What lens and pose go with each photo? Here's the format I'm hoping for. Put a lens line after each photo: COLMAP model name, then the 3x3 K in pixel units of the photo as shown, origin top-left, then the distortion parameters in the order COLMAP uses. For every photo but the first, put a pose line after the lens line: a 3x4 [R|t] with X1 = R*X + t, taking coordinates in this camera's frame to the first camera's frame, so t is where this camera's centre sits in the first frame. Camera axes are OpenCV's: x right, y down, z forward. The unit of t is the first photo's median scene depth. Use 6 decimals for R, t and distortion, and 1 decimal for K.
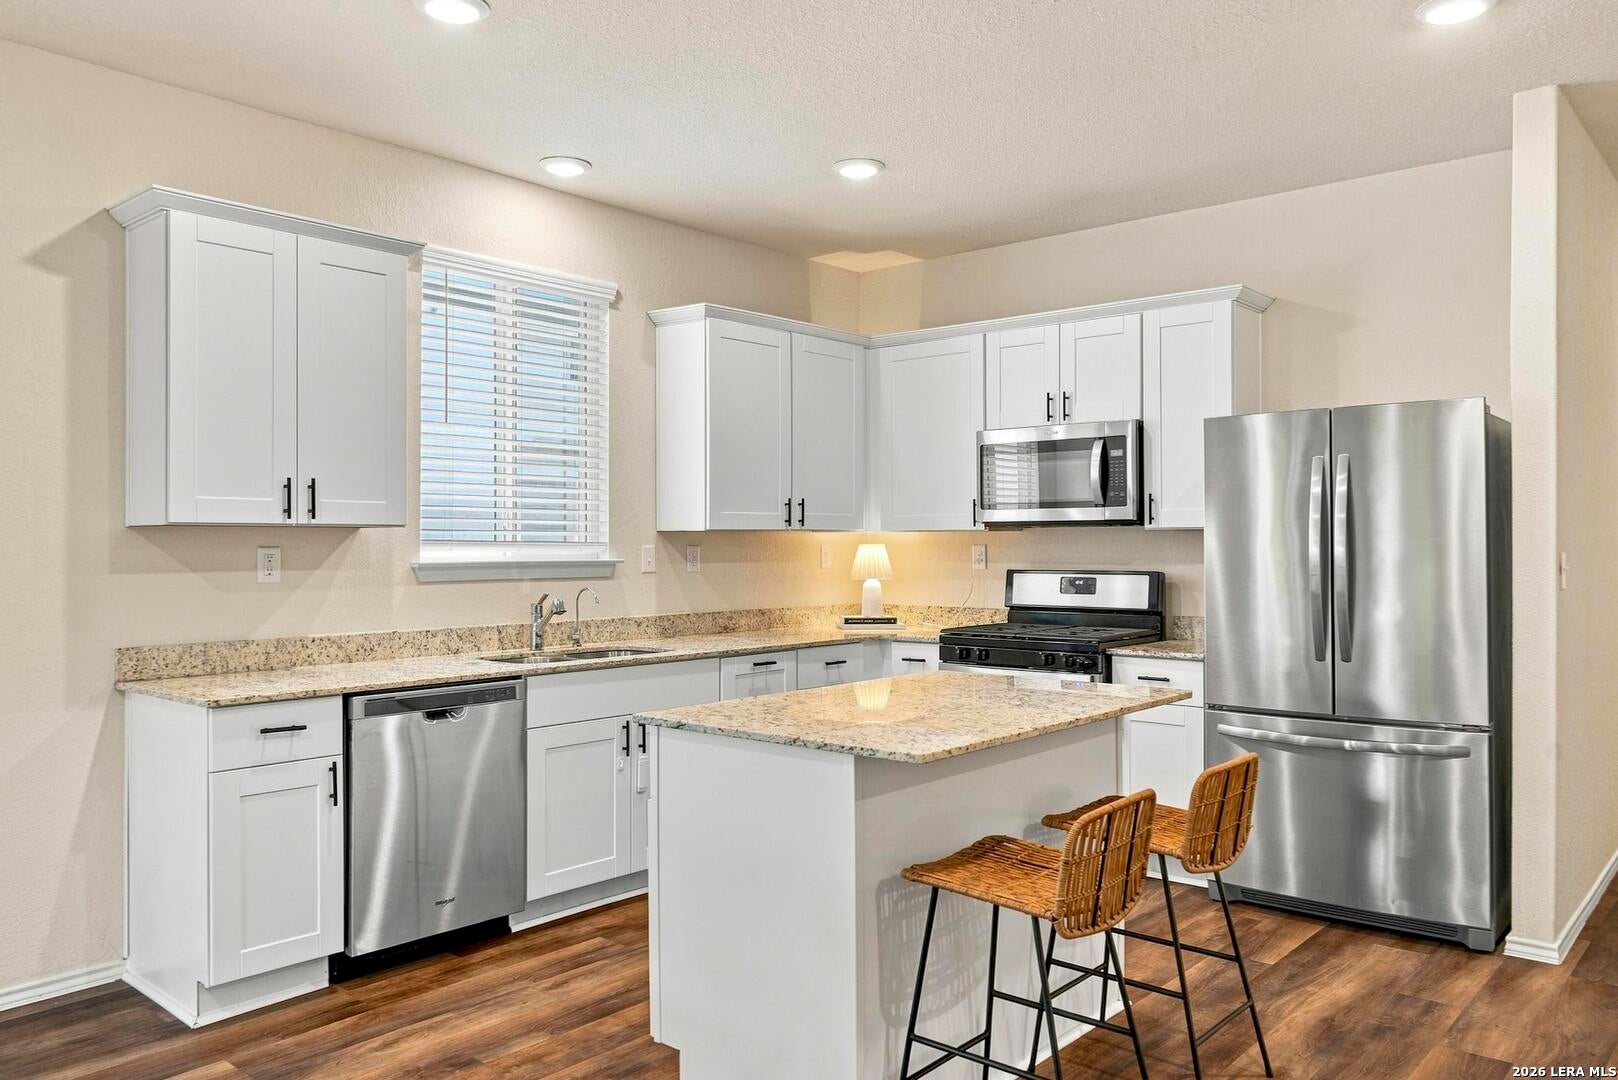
lens RADIAL K [[1162.8, 0, 810.9], [0, 1162.8, 531.9], [0, 0, 1]] dist [0.000260, -0.015833]
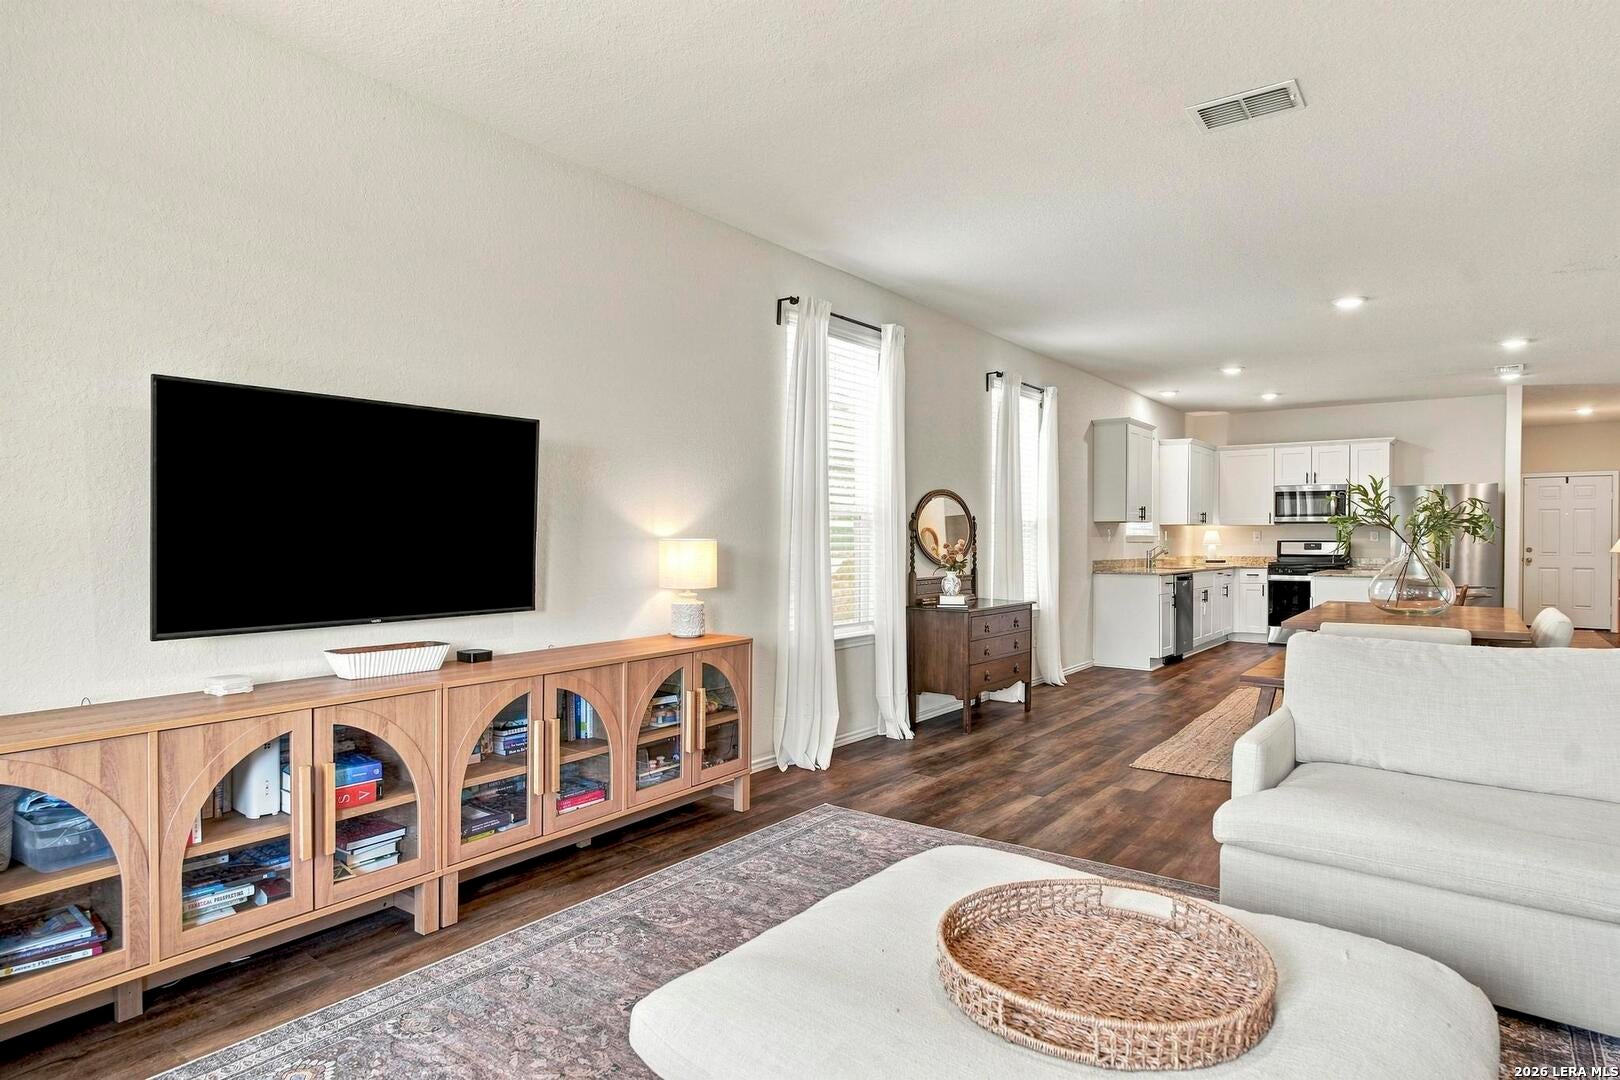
lens RADIAL K [[963.8, 0, 826.4], [0, 963.8, 534.6], [0, 0, 1]] dist [0.016254, 0.000594]
pose [[0.993187, 0.002082, 0.116512, -1.236985], [-0.002462, 0.999992, 0.003114, 0.017739], [-0.116504, -0.003380, 0.993184, -1.144491]]
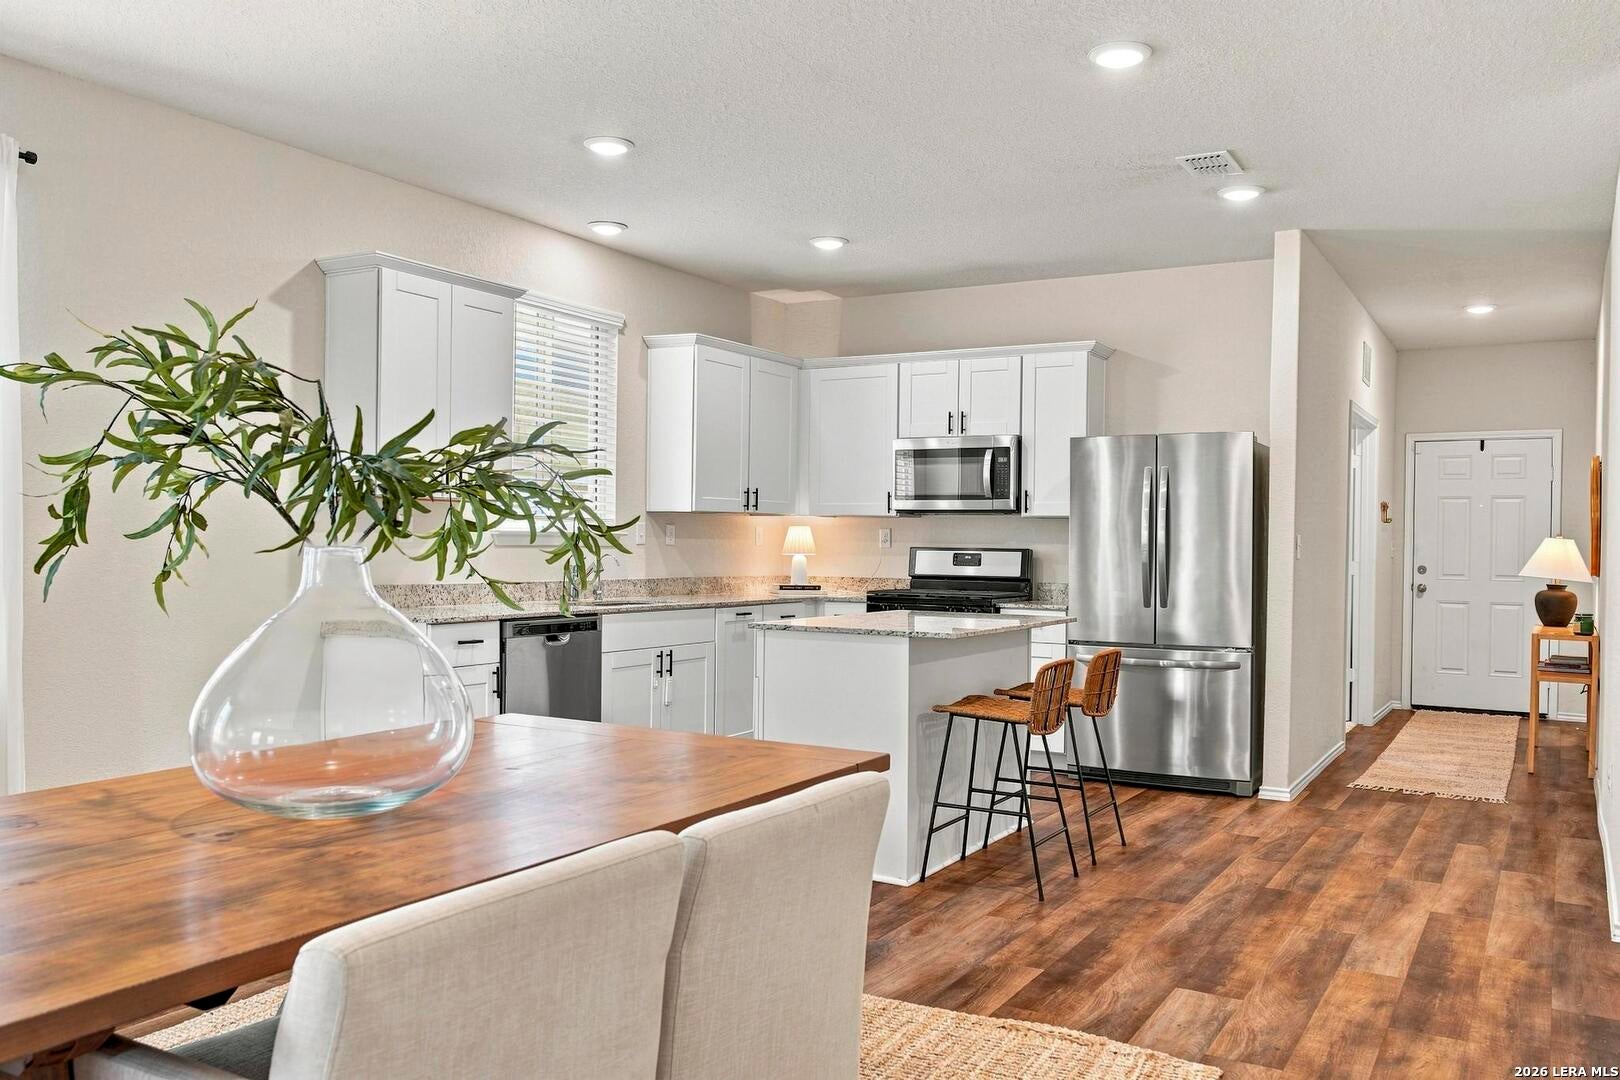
lens RADIAL K [[1272.6, 0, 804.9], [0, 1272.6, 547.8], [0, 0, 1]] dist [-0.032489, -0.000598]
pose [[0.982586, 0.014439, 0.185246, -0.243352], [-0.017029, 0.999778, 0.012397, 0.020696], [-0.185026, -0.015336, 0.982614, -0.423110]]
